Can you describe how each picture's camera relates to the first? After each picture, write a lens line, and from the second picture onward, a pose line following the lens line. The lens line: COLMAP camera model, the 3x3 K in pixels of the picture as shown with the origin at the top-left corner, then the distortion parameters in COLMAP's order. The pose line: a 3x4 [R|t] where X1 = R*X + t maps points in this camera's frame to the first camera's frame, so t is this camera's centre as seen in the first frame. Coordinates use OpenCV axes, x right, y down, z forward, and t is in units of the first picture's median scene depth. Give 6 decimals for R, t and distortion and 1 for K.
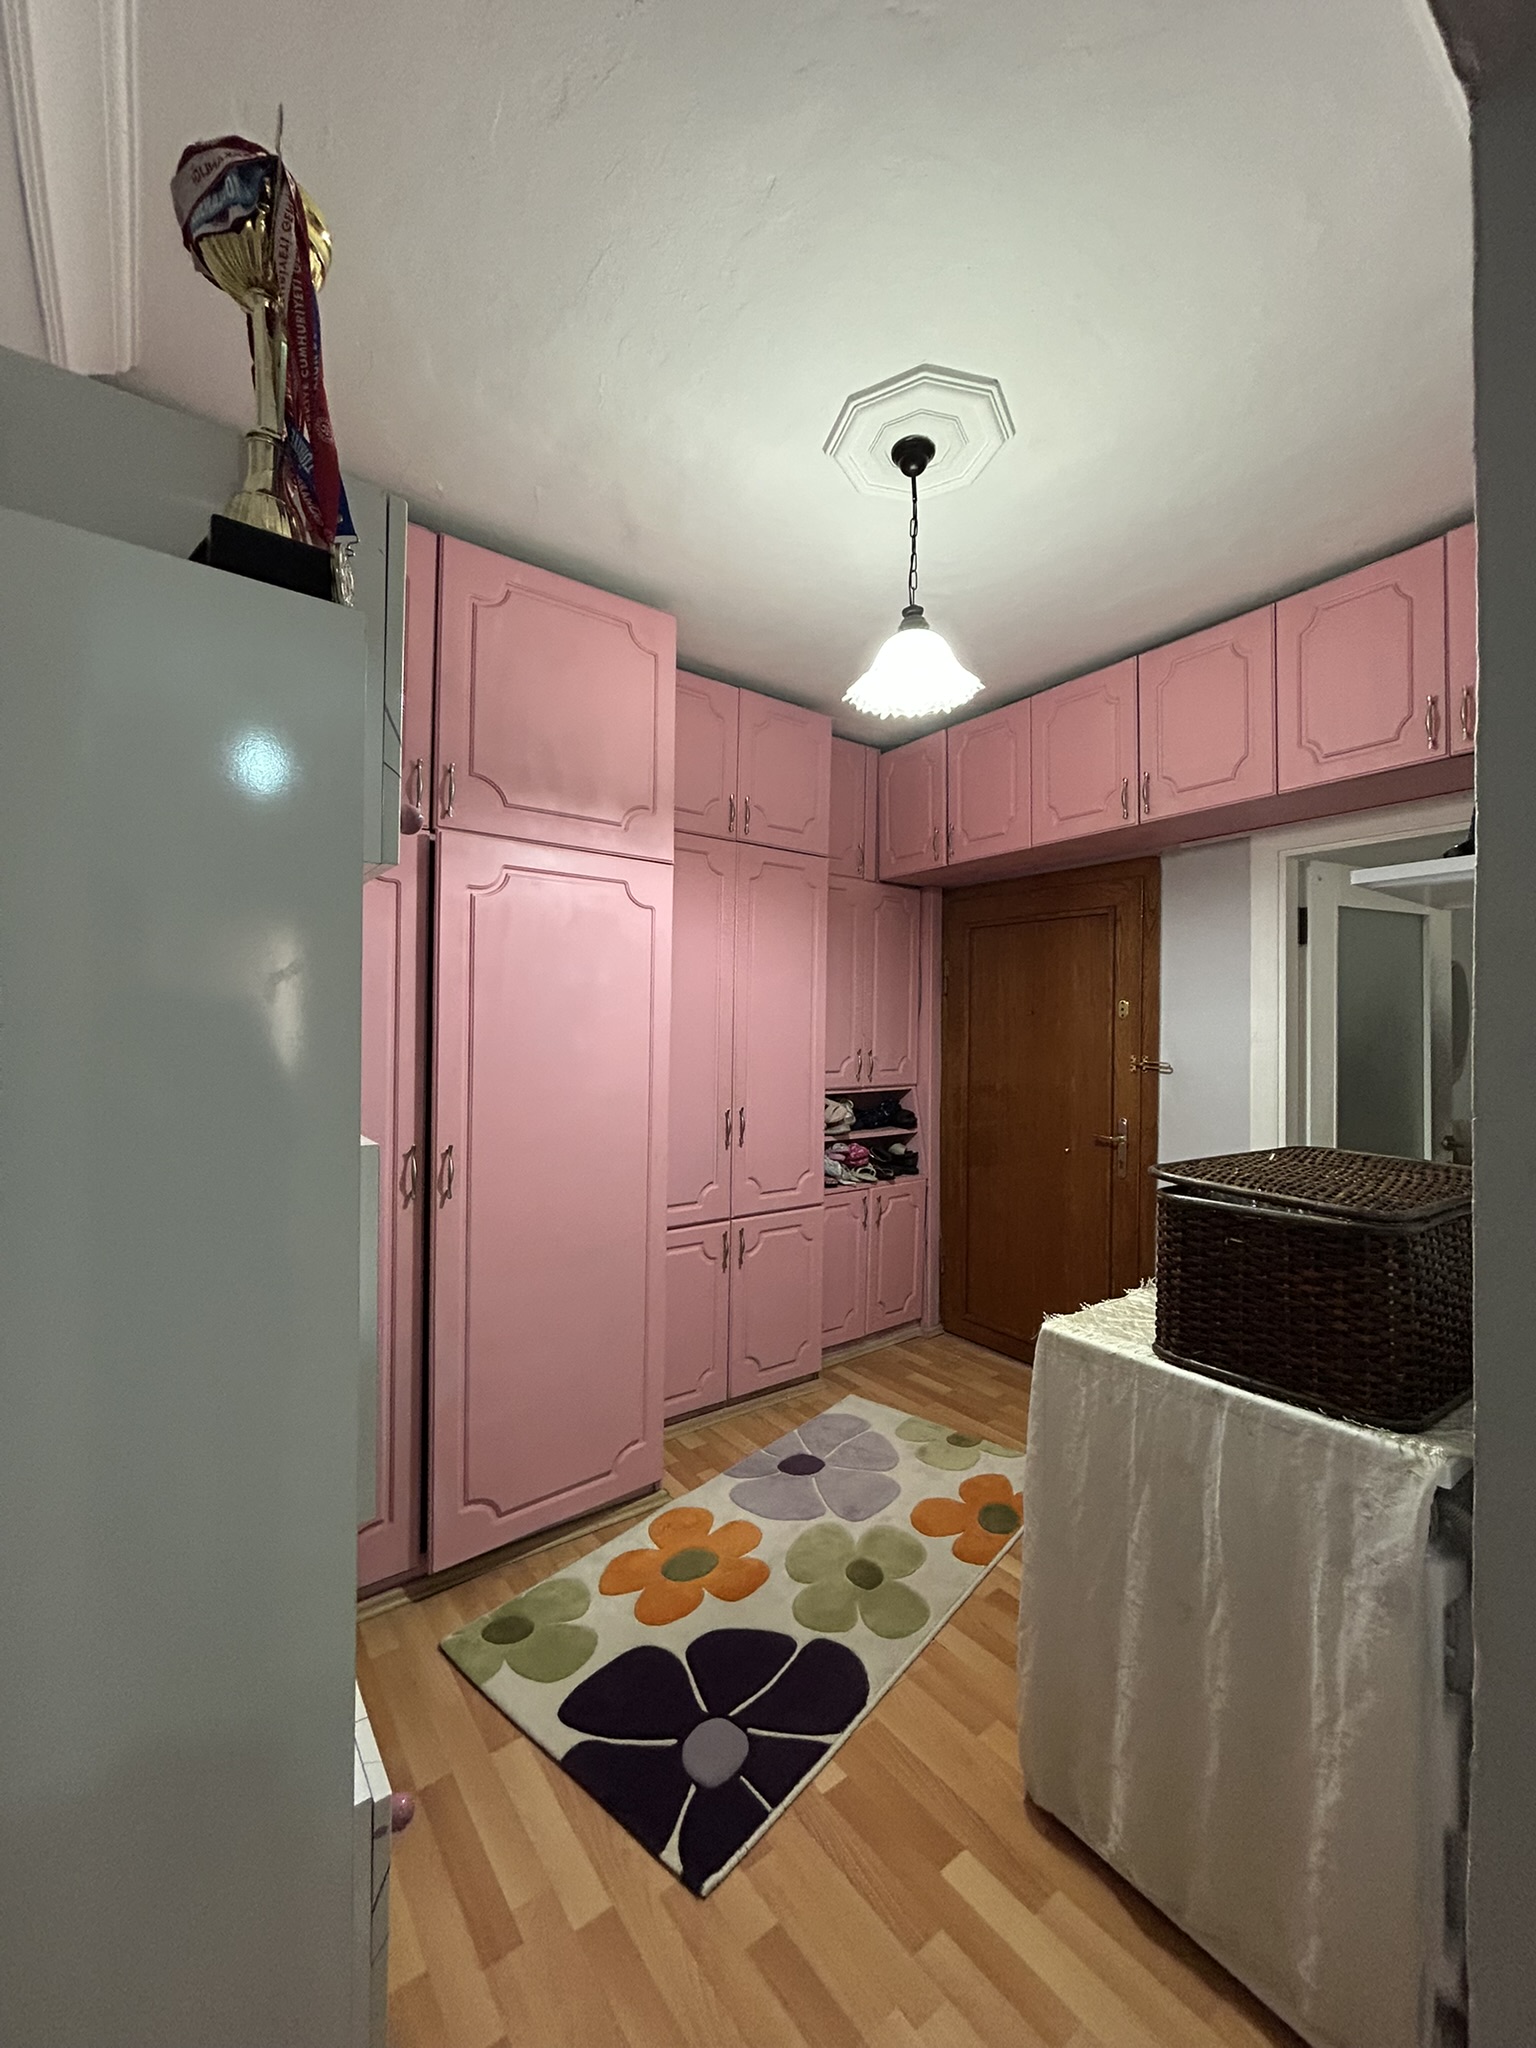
lens RADIAL K [[823.9, 0, 778.4], [0, 823.9, 1018.3], [0, 0, 1]] dist [-0.003119, 0.001840]
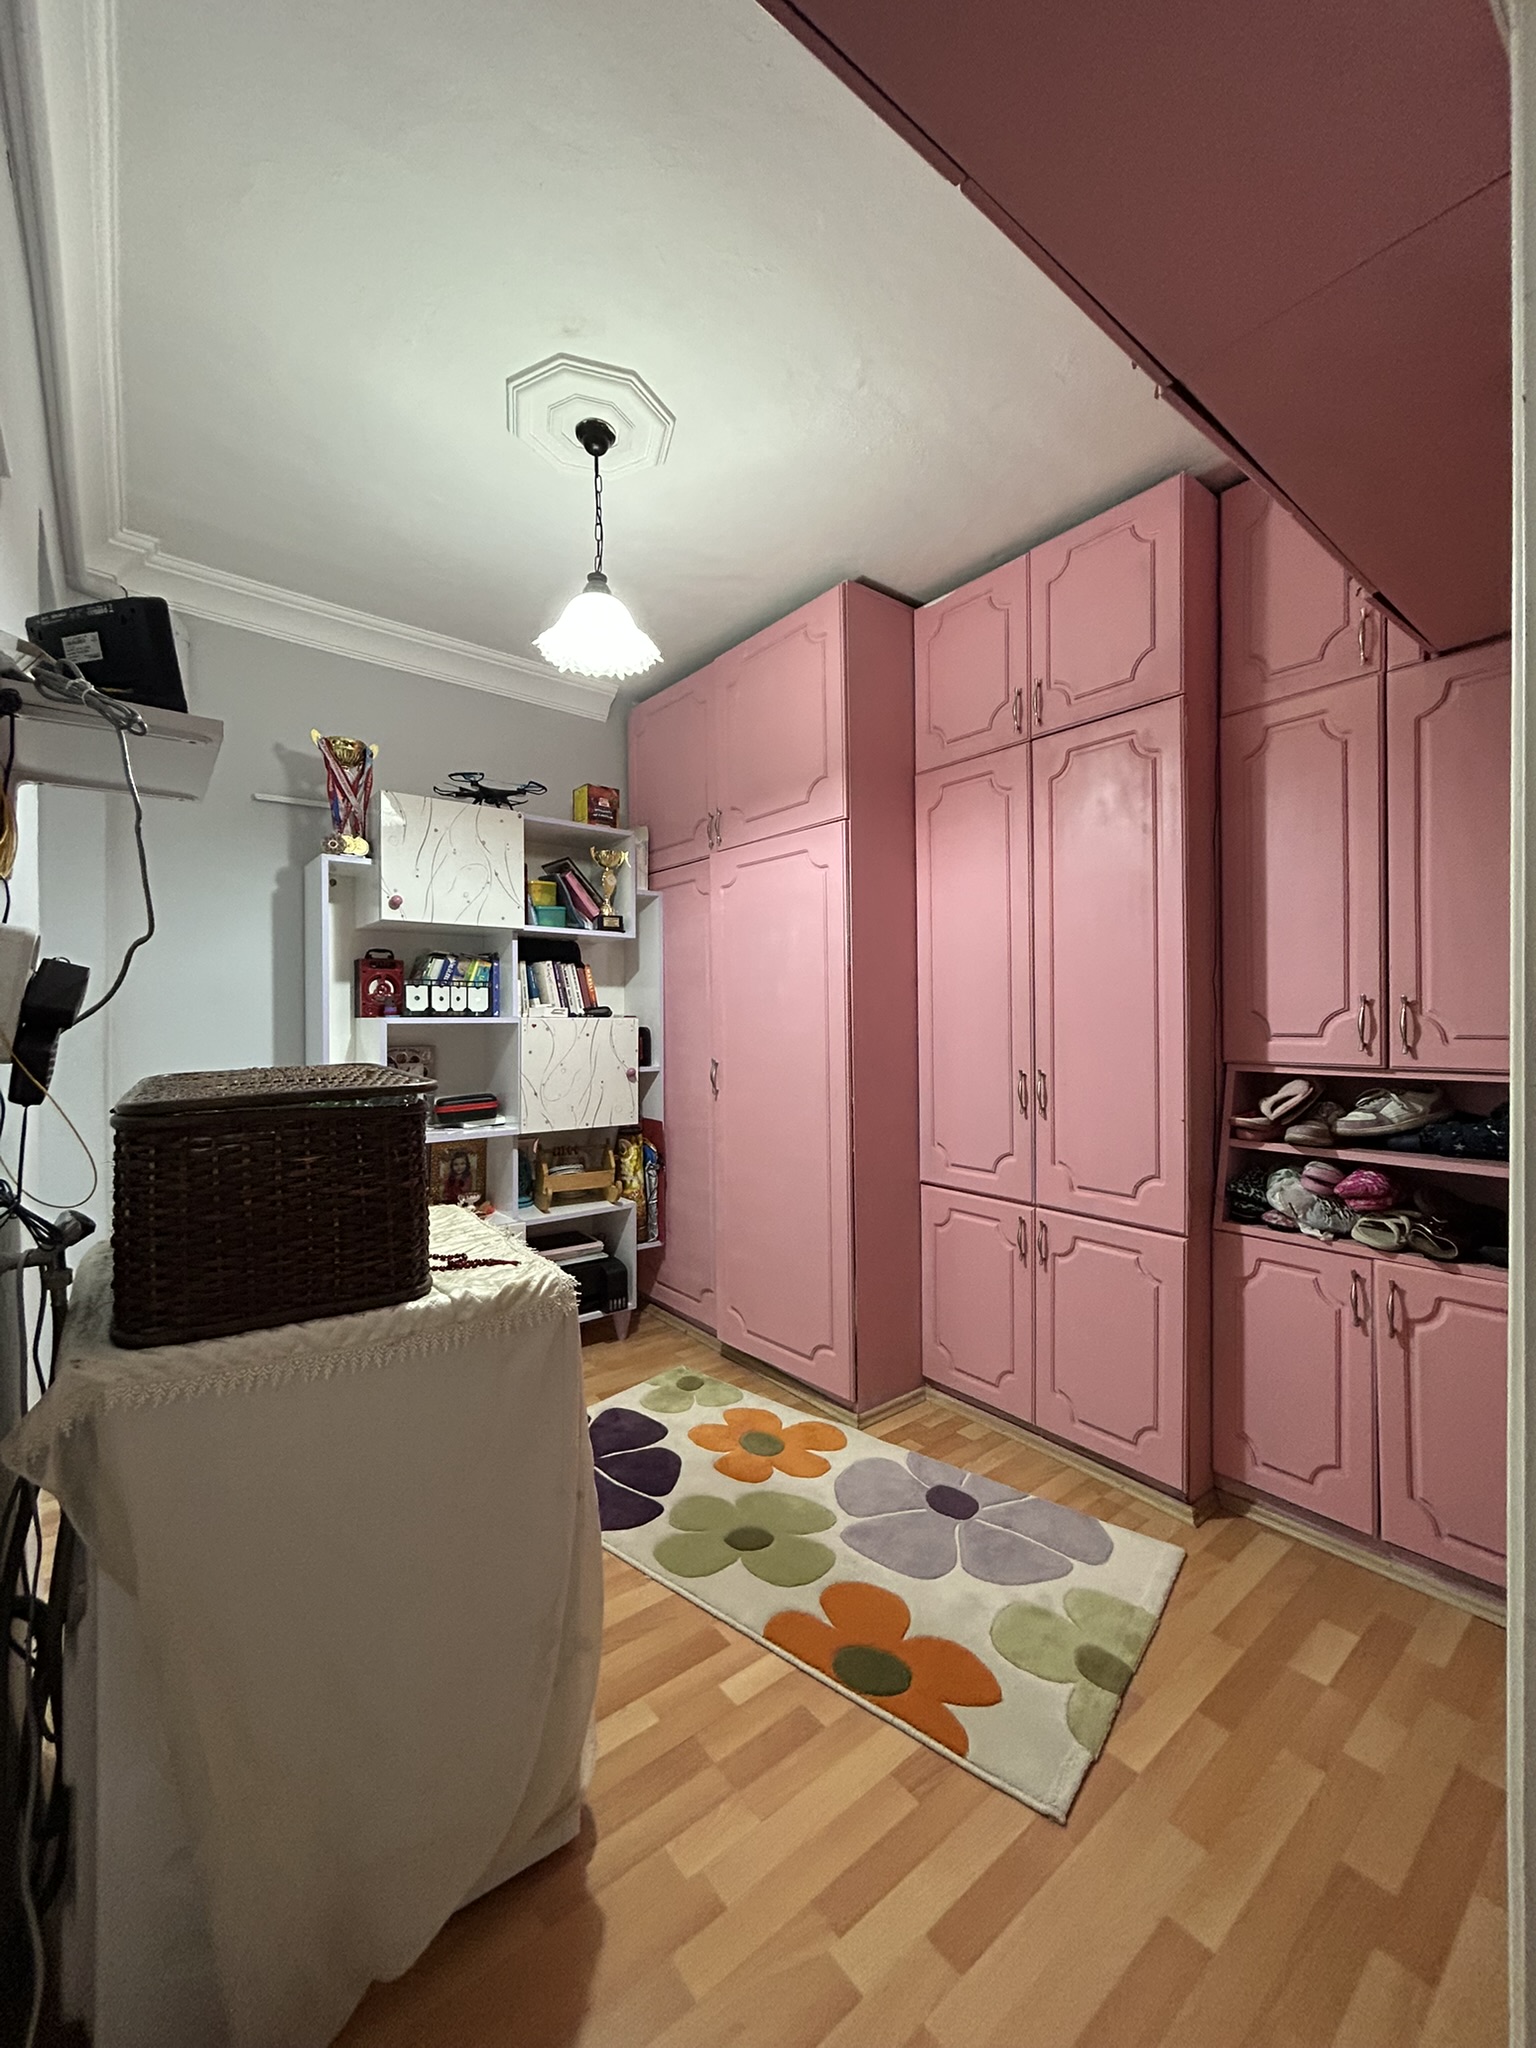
lens RADIAL K [[823.9, 0, 763.8], [0, 823.9, 1022.8], [0, 0, 1]] dist [-0.003119, 0.001840]
pose [[0.005190, -0.007738, -0.999957, 0.940211], [0.012347, 0.999894, -0.007673, 0.081320], [0.999910, -0.012307, 0.005285, 0.909147]]
